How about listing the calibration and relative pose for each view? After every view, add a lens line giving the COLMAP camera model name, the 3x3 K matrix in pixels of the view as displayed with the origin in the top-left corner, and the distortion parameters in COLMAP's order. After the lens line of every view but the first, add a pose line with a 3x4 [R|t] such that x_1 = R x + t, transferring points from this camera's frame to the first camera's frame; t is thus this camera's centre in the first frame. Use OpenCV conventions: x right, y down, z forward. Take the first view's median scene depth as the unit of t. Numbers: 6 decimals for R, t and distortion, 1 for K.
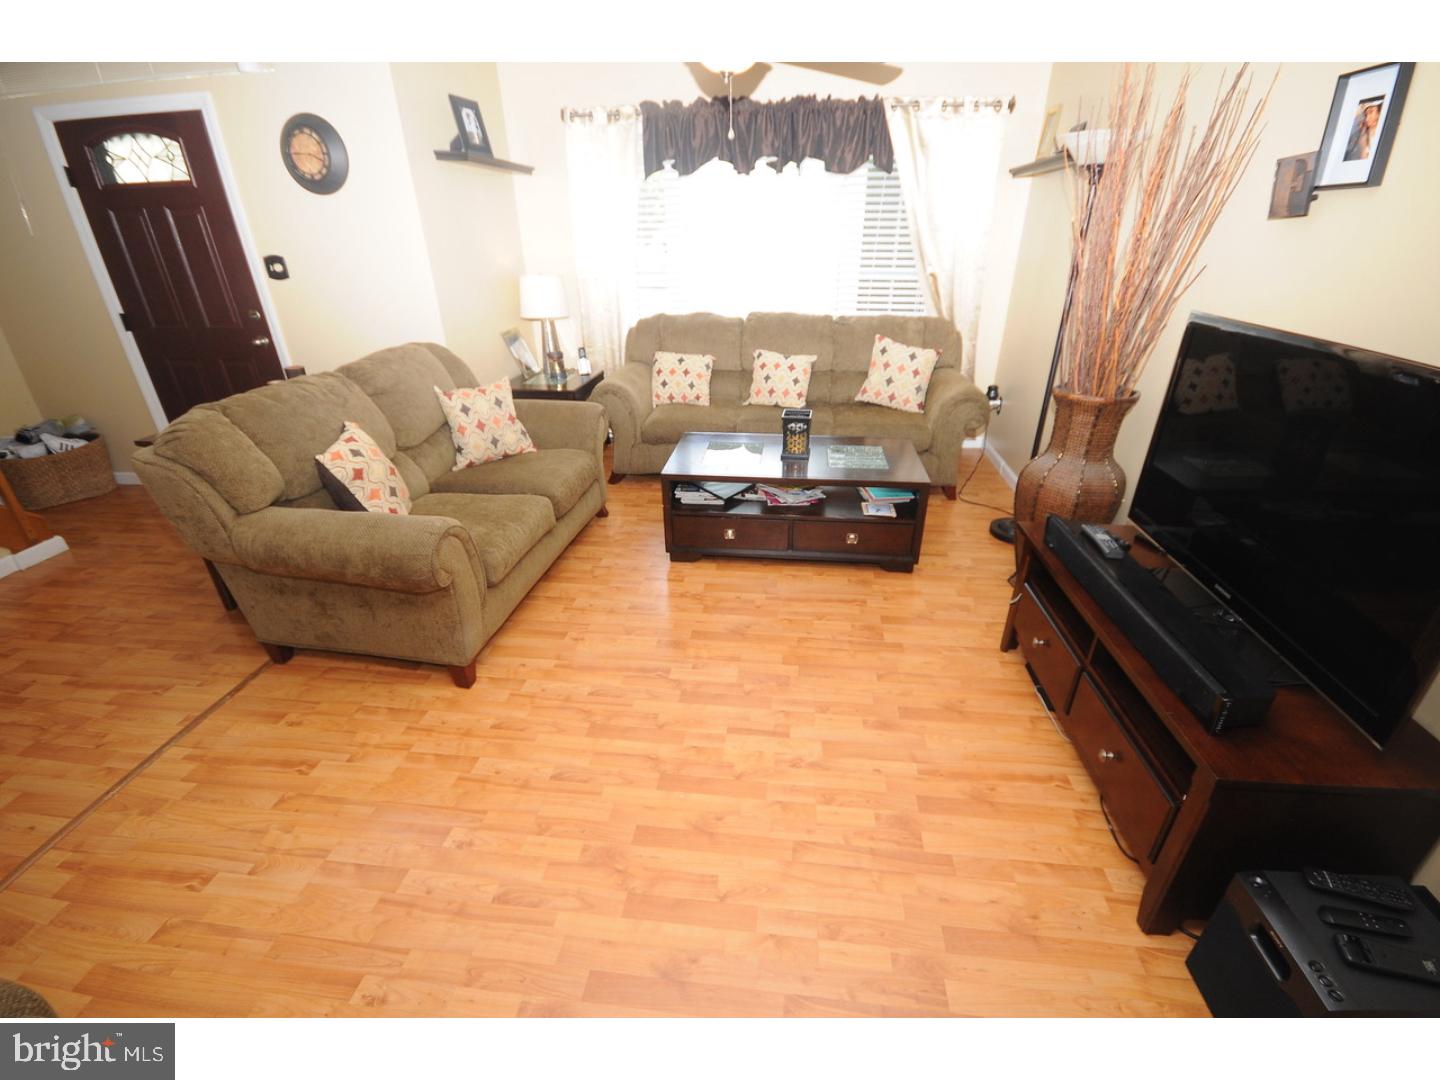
lens RADIAL K [[629.4, 0, 720.0], [0, 629.4, 540.0], [0, 0, 1]] dist [-0.006657, -0.000143]
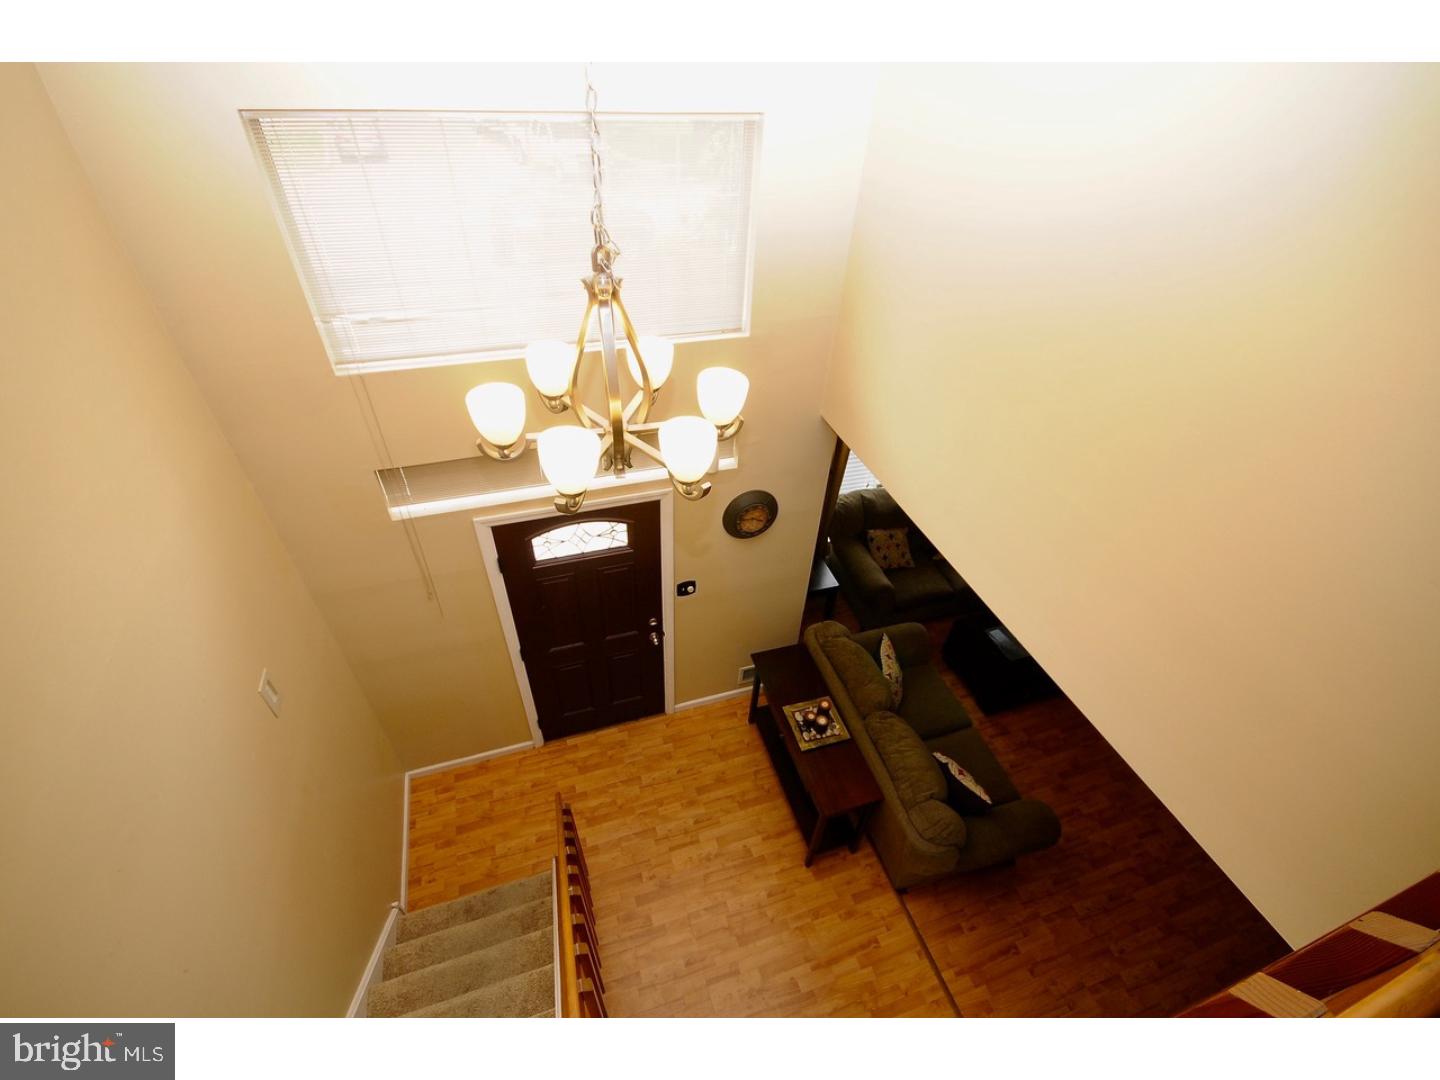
lens RADIAL K [[629.4, 0, 720.0], [0, 629.4, 540.0], [0, 0, 1]] dist [-0.006657, -0.000143]
pose [[0.904717, -0.232229, 0.357151, -1.118918], [0.138124, 0.952970, 0.269759, -0.884517], [-0.403000, -0.194724, 0.894245, -0.068361]]
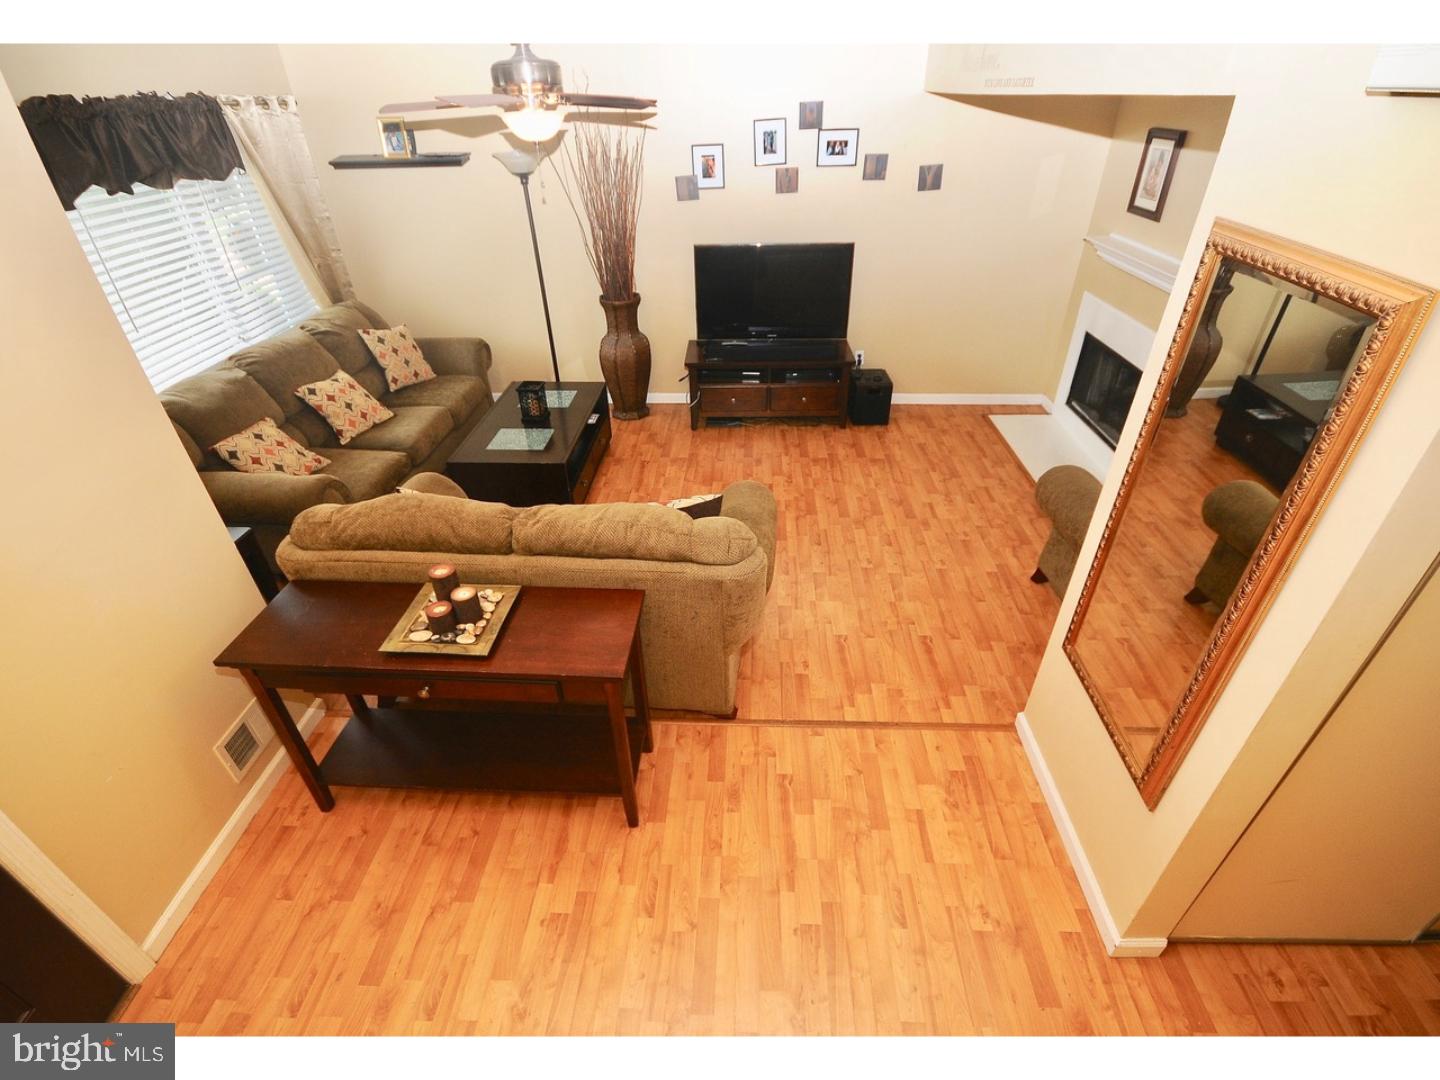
lens RADIAL K [[692.9, 0, 720.0], [0, 692.9, 540.0], [0, 0, 1]] dist [-0.011243, -0.000135]
pose [[-0.072374, -0.538663, 0.839407, -1.129083], [0.460867, 0.728315, 0.507109, -0.461729], [-0.884513, 0.423557, 0.195541, 0.497286]]
